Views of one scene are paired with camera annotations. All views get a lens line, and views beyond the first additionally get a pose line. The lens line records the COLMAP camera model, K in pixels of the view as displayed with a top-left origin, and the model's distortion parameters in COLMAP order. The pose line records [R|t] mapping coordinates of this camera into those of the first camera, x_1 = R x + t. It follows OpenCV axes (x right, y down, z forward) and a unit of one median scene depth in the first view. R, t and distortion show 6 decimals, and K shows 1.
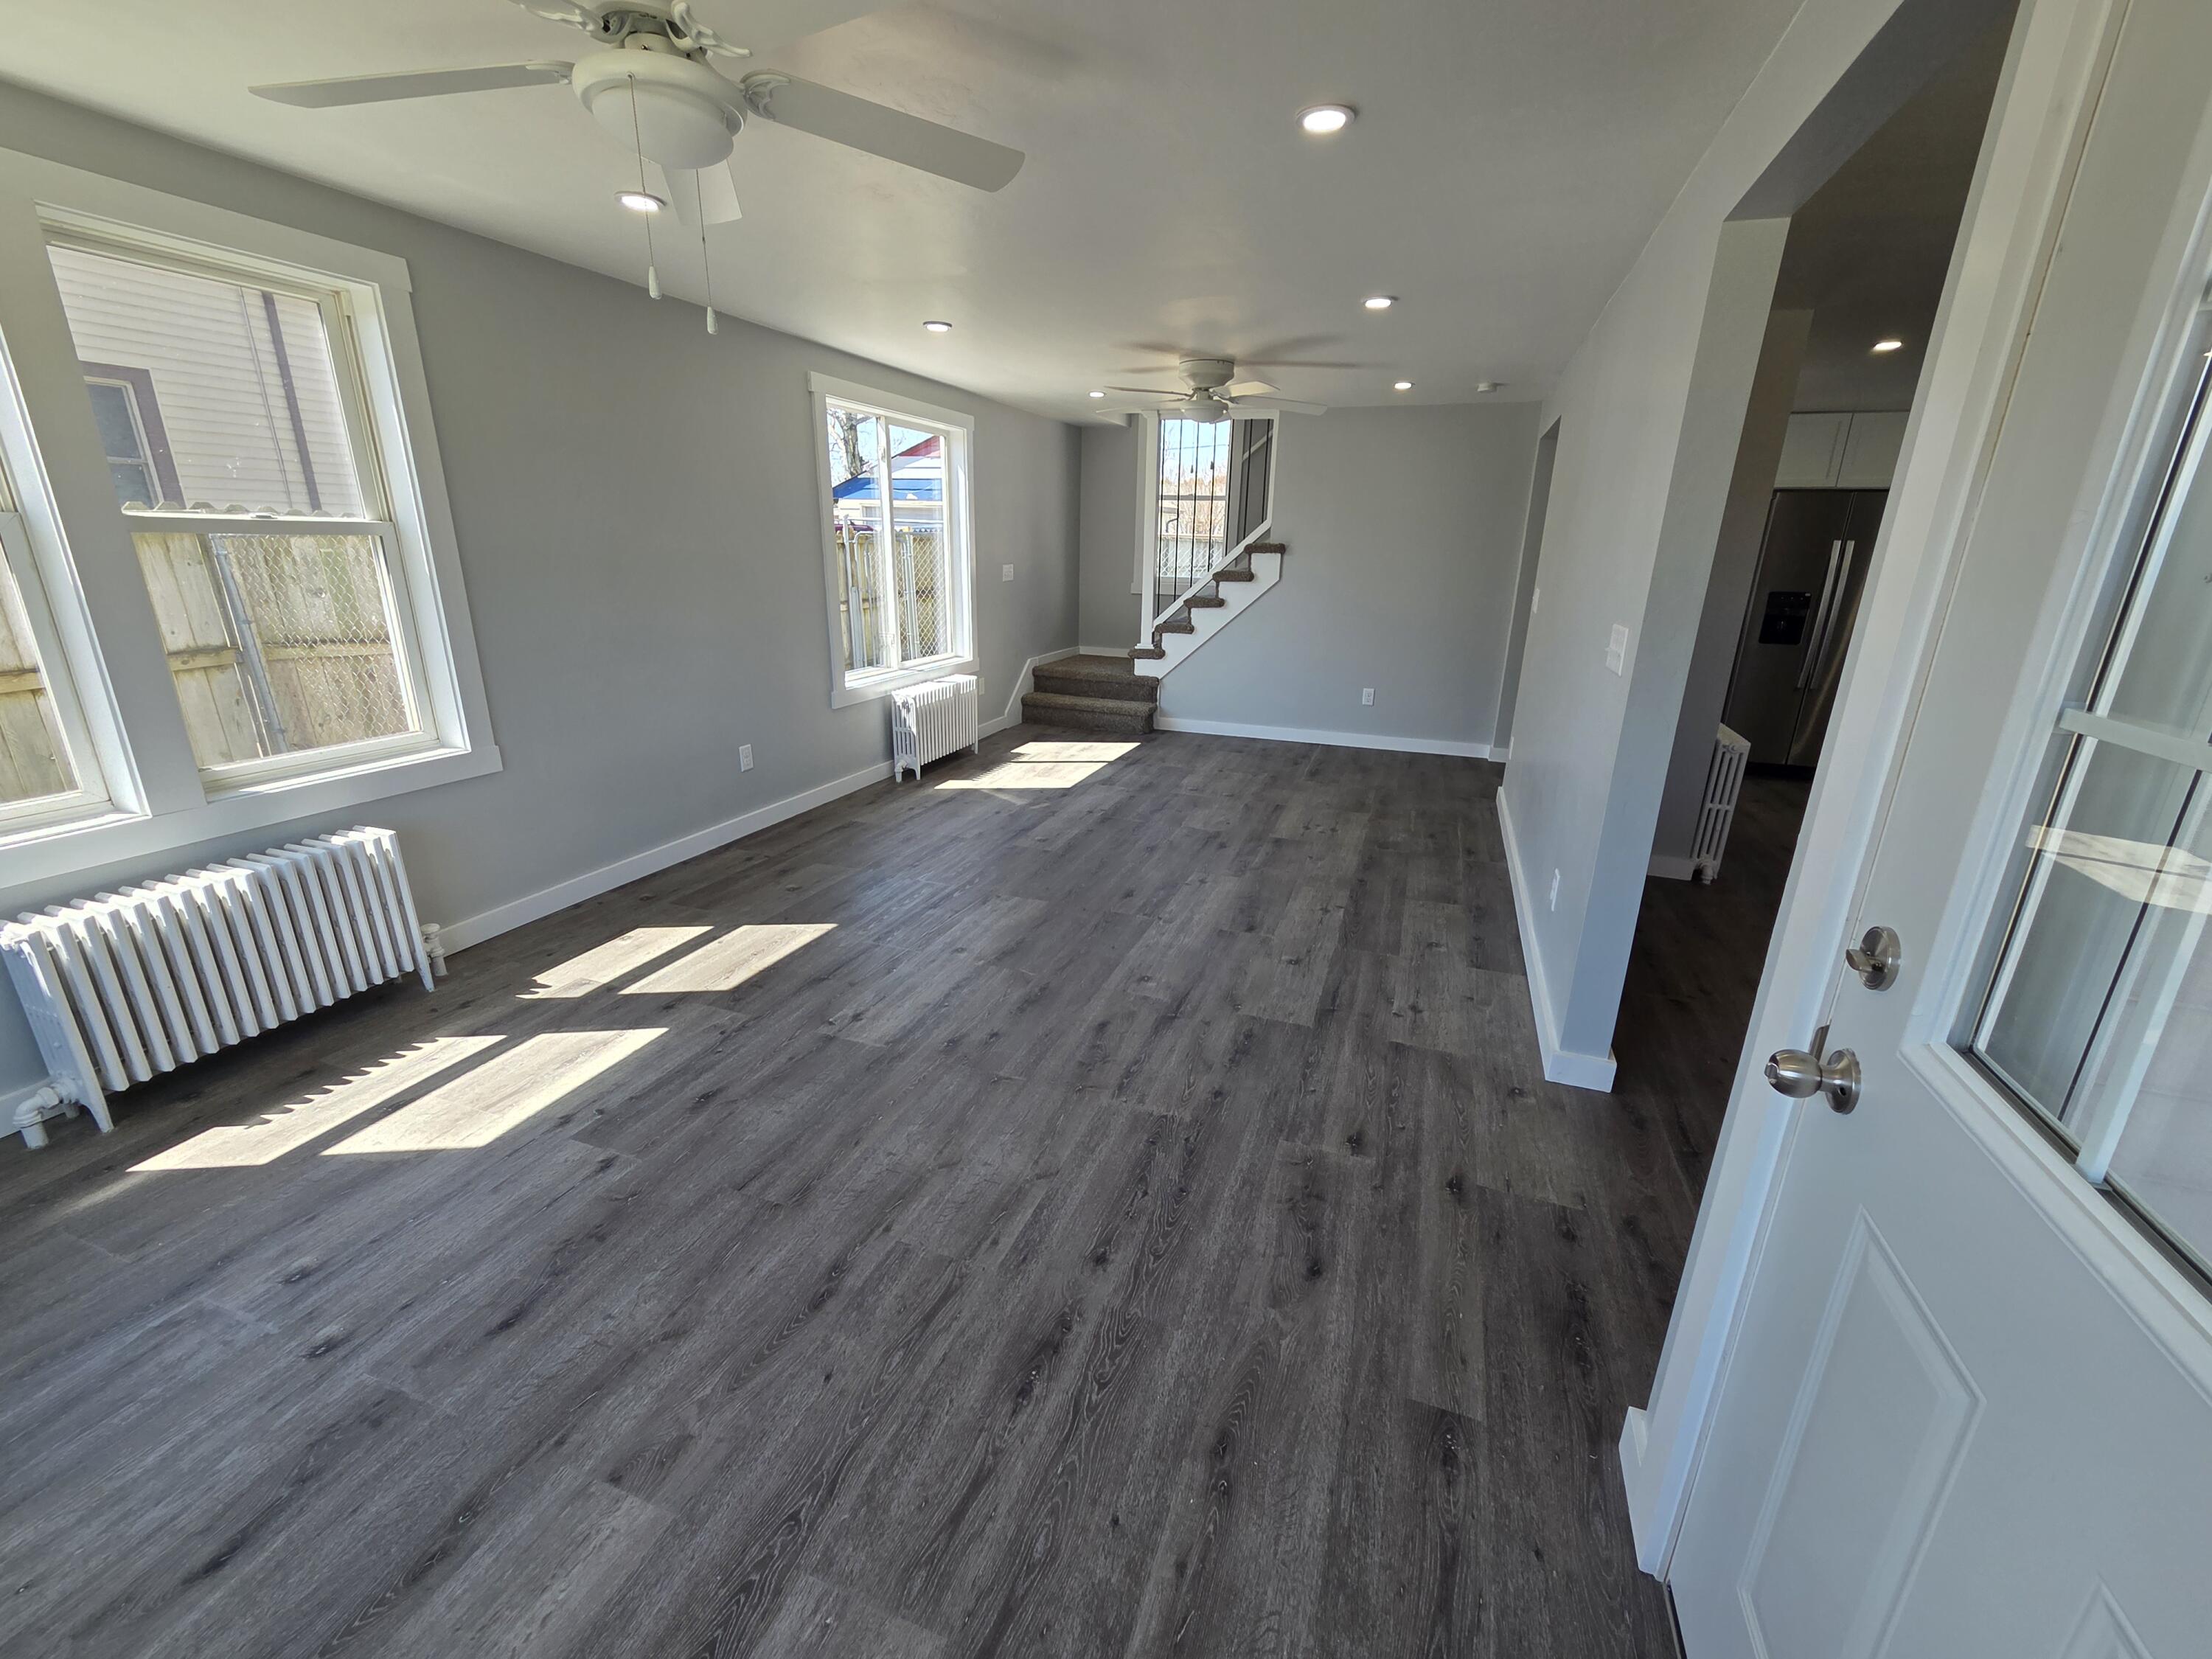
lens RADIAL K [[903.8, 0, 1108.5], [0, 903.8, 832.9], [0, 0, 1]] dist [0.006622, -0.001297]
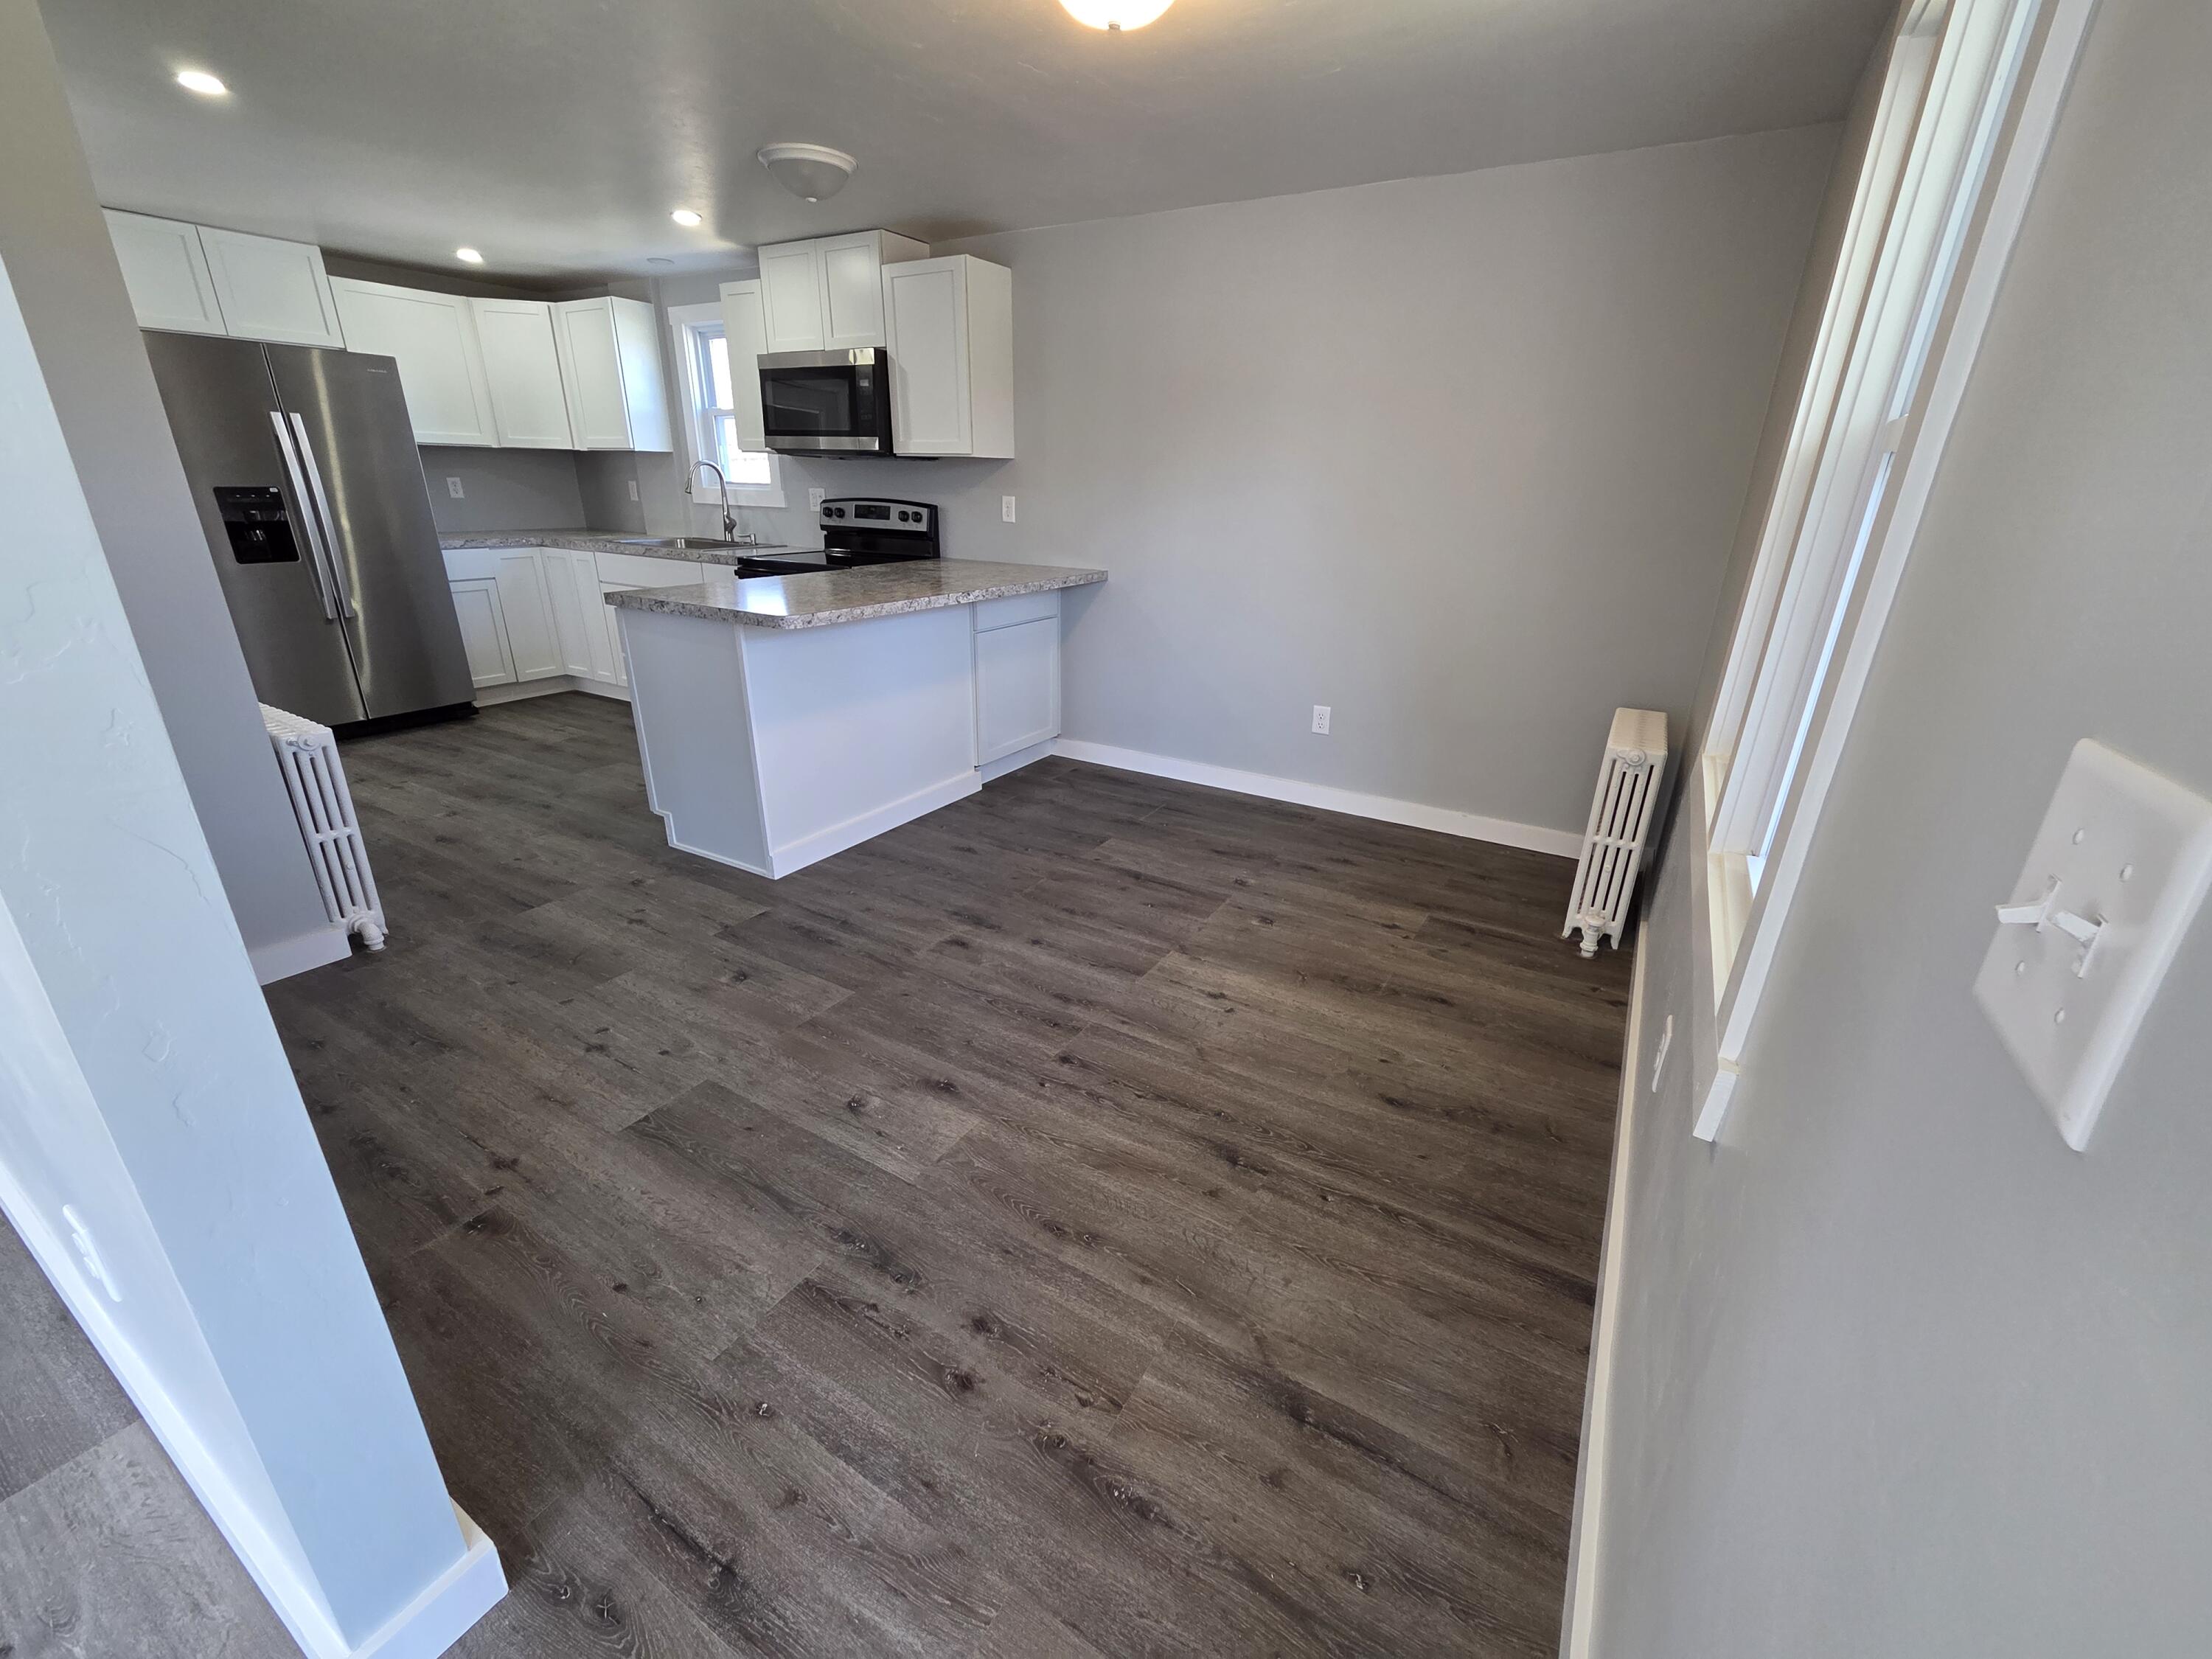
lens RADIAL K [[903.8, 0, 1107.3], [0, 903.8, 825.8], [0, 0, 1]] dist [0.006622, -0.001297]
pose [[0.198274, -0.362069, 0.910820, 0.231611], [0.285750, 0.910254, 0.299640, -0.074513], [-0.937568, 0.200856, 0.283941, 0.351371]]
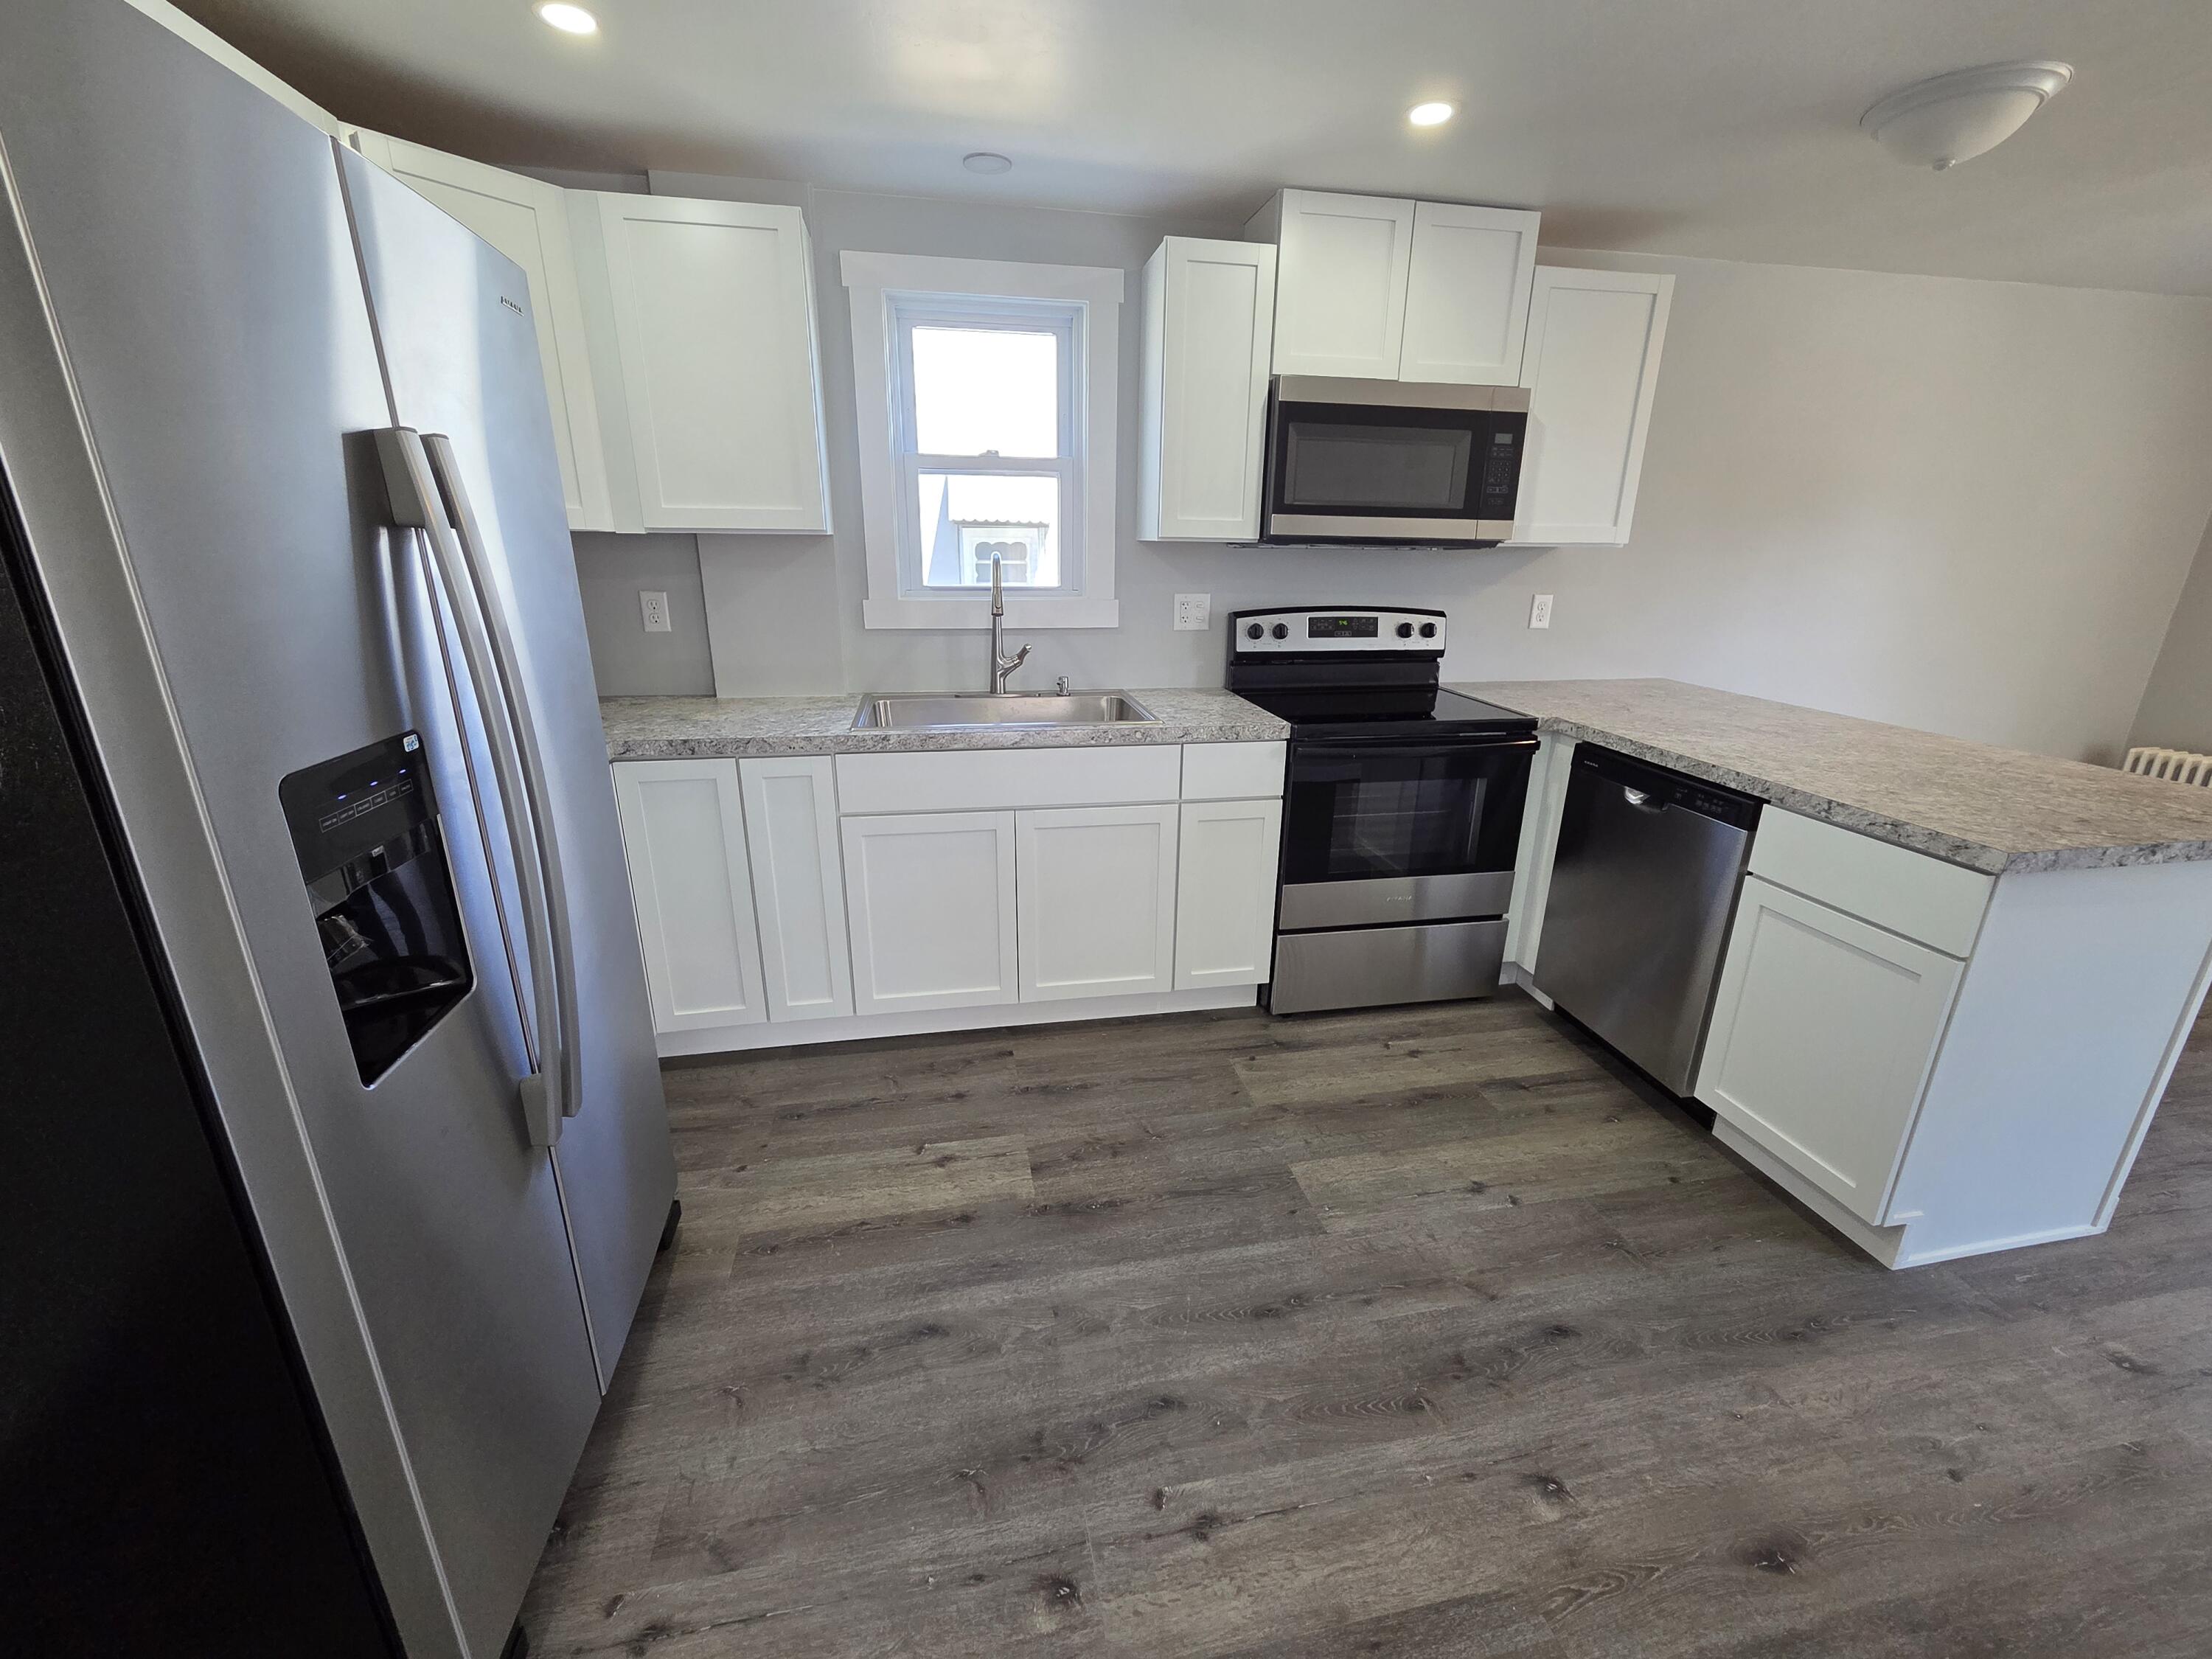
lens RADIAL K [[903.8, 0, 1111.8], [0, 903.8, 831.0], [0, 0, 1]] dist [0.006622, -0.001297]
pose [[-0.508138, -0.288253, 0.811607, 0.825539], [0.245559, 0.854732, 0.457311, -0.435824], [-0.825528, 0.431675, -0.363539, 1.417876]]
